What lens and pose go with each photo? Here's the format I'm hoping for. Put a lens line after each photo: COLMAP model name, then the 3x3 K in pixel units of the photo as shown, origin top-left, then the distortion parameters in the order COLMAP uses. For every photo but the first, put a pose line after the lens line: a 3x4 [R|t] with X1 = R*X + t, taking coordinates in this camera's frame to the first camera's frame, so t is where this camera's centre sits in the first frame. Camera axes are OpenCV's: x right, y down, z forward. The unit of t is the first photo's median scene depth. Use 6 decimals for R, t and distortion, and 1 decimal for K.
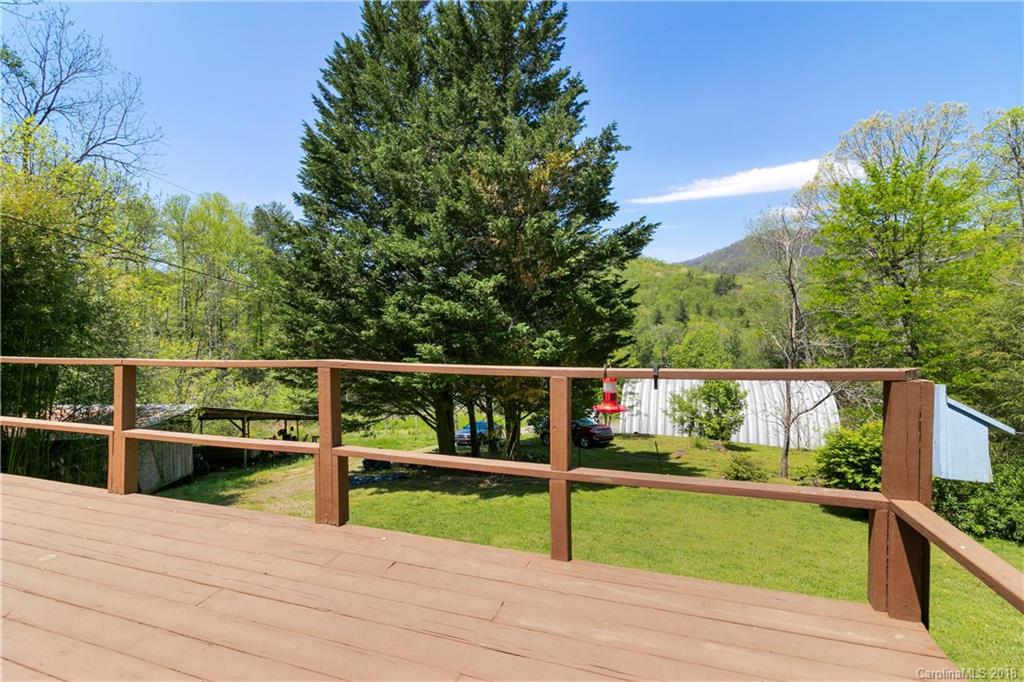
lens RADIAL K [[476.4, 0, 508.0], [0, 476.4, 352.2], [0, 0, 1]] dist [-0.001553, -0.000205]
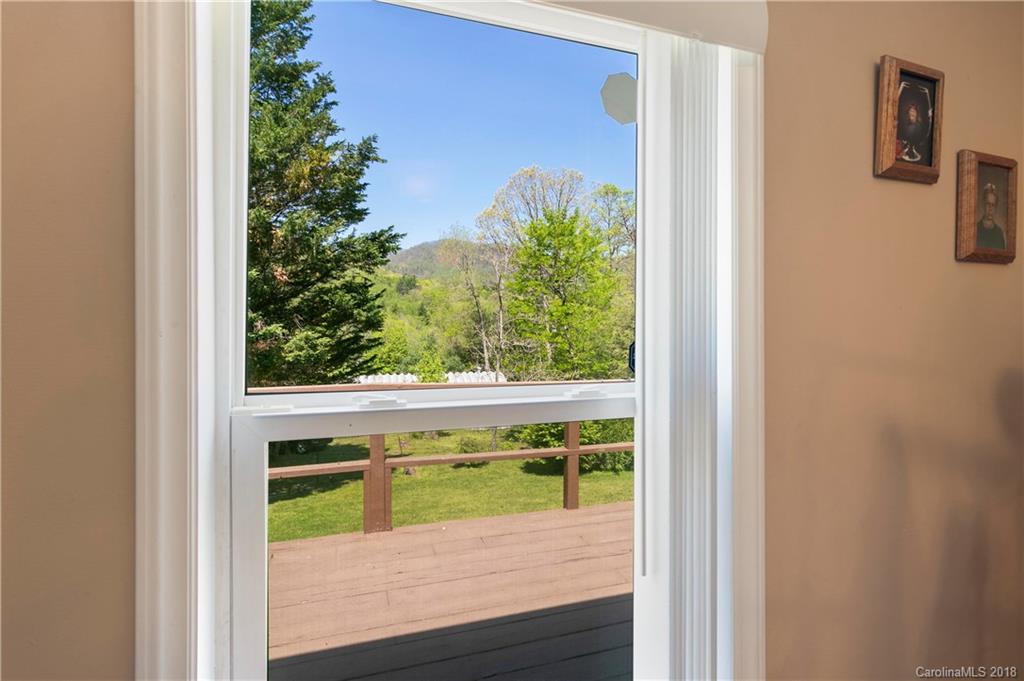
lens RADIAL K [[480.7, 0, 512.0], [0, 480.7, 340.5], [0, 0, 1]] dist [0.001442, 0.000165]
pose [[0.794353, 0.000349, 0.607457, -0.153594], [0.008673, 0.999891, -0.011916, -0.012625], [-0.607395, 0.014734, 0.794264, -0.015453]]
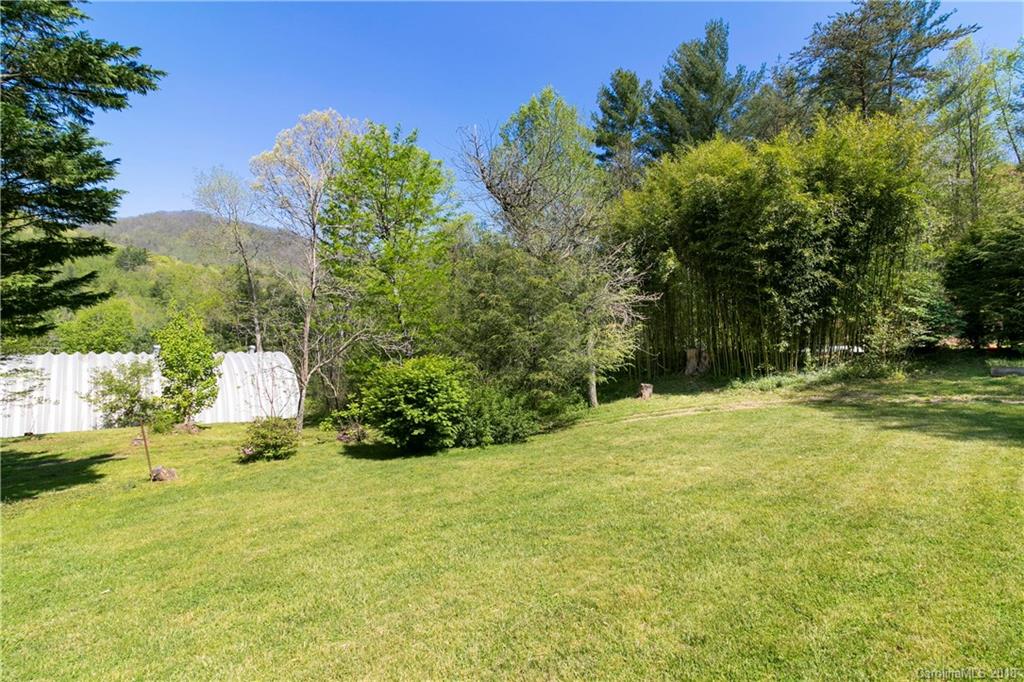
lens RADIAL K [[468.4, 0, 509.0], [0, 468.4, 338.1], [0, 0, 1]] dist [0.000858, 0.000174]
pose [[0.436372, 0.015900, 0.899626, -0.040684], [-0.007080, 0.999874, -0.014238, 0.092557], [-0.899739, -0.000156, 0.436429, 0.306408]]
